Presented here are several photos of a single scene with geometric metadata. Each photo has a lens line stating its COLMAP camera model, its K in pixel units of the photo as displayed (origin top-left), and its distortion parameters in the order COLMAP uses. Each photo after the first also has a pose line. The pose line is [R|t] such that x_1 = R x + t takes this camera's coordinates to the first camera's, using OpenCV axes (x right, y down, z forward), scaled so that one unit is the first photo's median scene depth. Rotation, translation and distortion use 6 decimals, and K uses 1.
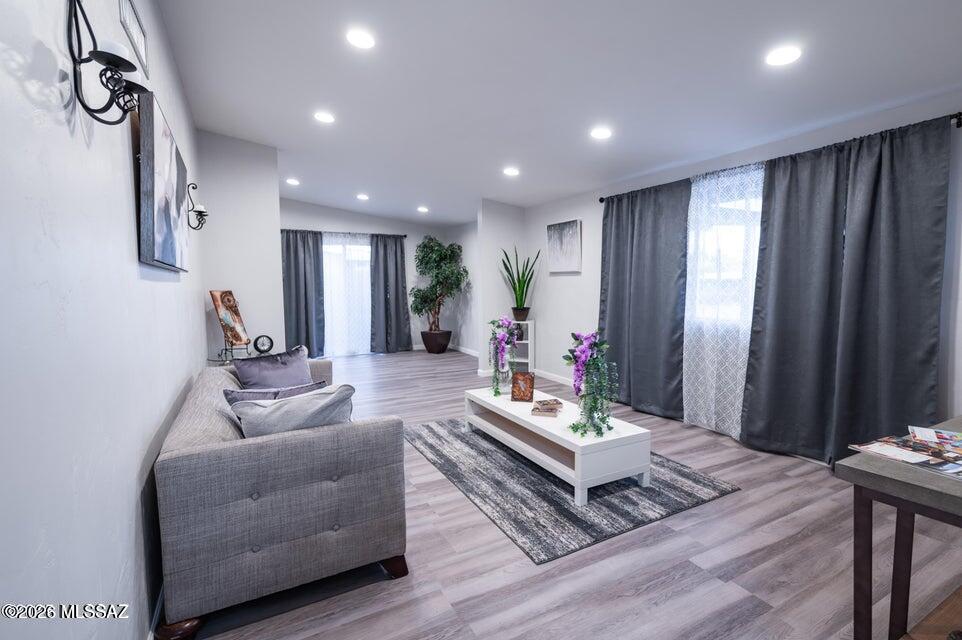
lens RADIAL K [[442.2, 0, 481.0], [0, 442.2, 320.0], [0, 0, 1]] dist [-0.002928, 0.000061]
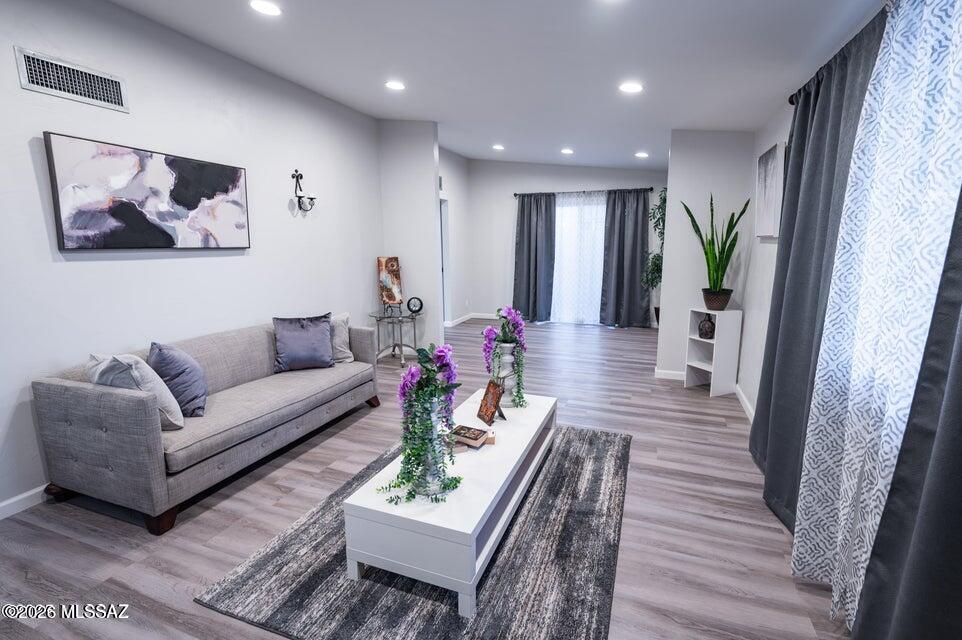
lens RADIAL K [[442.2, 0, 481.0], [0, 442.2, 320.0], [0, 0, 1]] dist [-0.002928, 0.000061]
pose [[0.657782, 0.131632, -0.741617, 0.364395], [-0.058113, 0.990545, 0.124271, -0.045816], [0.750963, -0.038645, 0.659213, 0.296642]]
